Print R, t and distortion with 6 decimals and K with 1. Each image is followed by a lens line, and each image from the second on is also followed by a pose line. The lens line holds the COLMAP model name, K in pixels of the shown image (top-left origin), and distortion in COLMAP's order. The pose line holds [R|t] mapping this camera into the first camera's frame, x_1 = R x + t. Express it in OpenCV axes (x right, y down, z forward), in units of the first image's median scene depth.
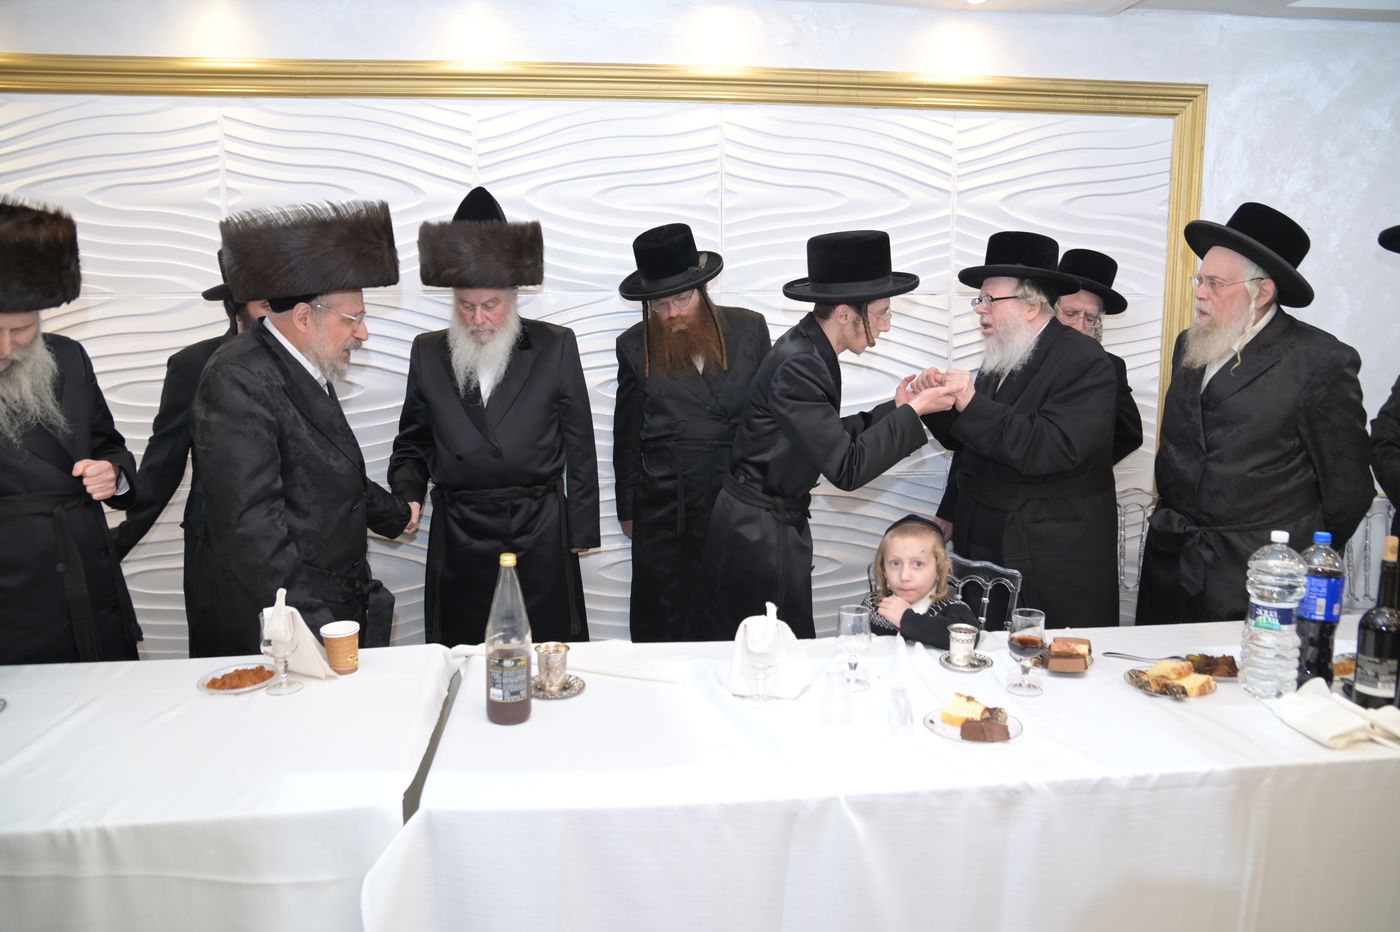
lens RADIAL K [[1018.0, 0, 722.2], [0, 1018.0, 464.0], [0, 0, 1]] dist [-0.080627, 0.088714]
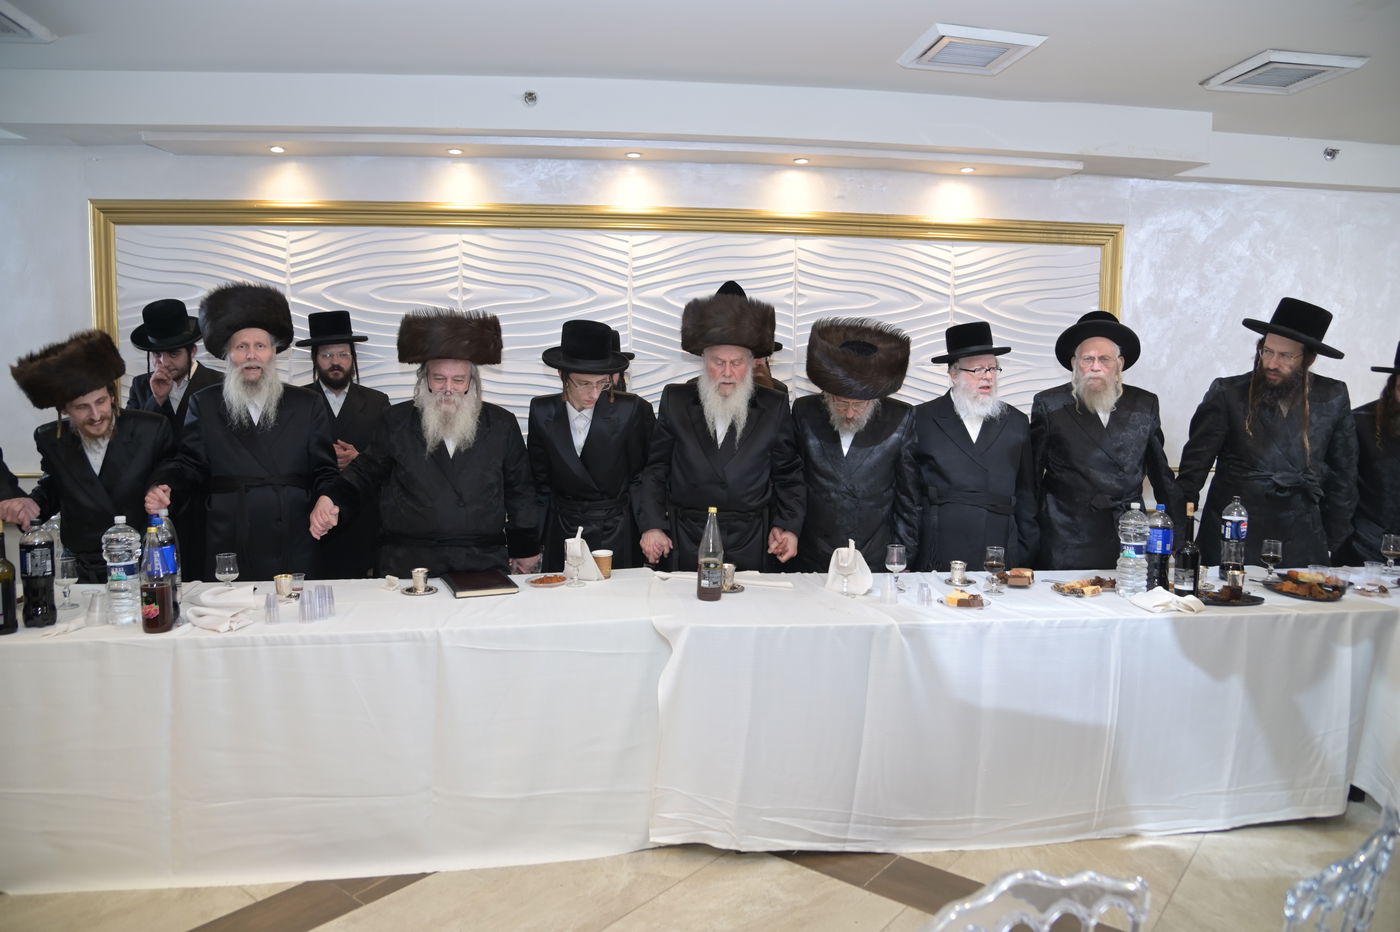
lens RADIAL K [[1018.0, 0, 722.2], [0, 1018.0, 464.0], [0, 0, 1]] dist [-0.080627, 0.088714]
pose [[0.999946, 0.009911, 0.003139, -0.181119], [-0.009714, 0.998306, -0.057365, 0.105755], [-0.003702, 0.057331, 0.998348, -0.771025]]
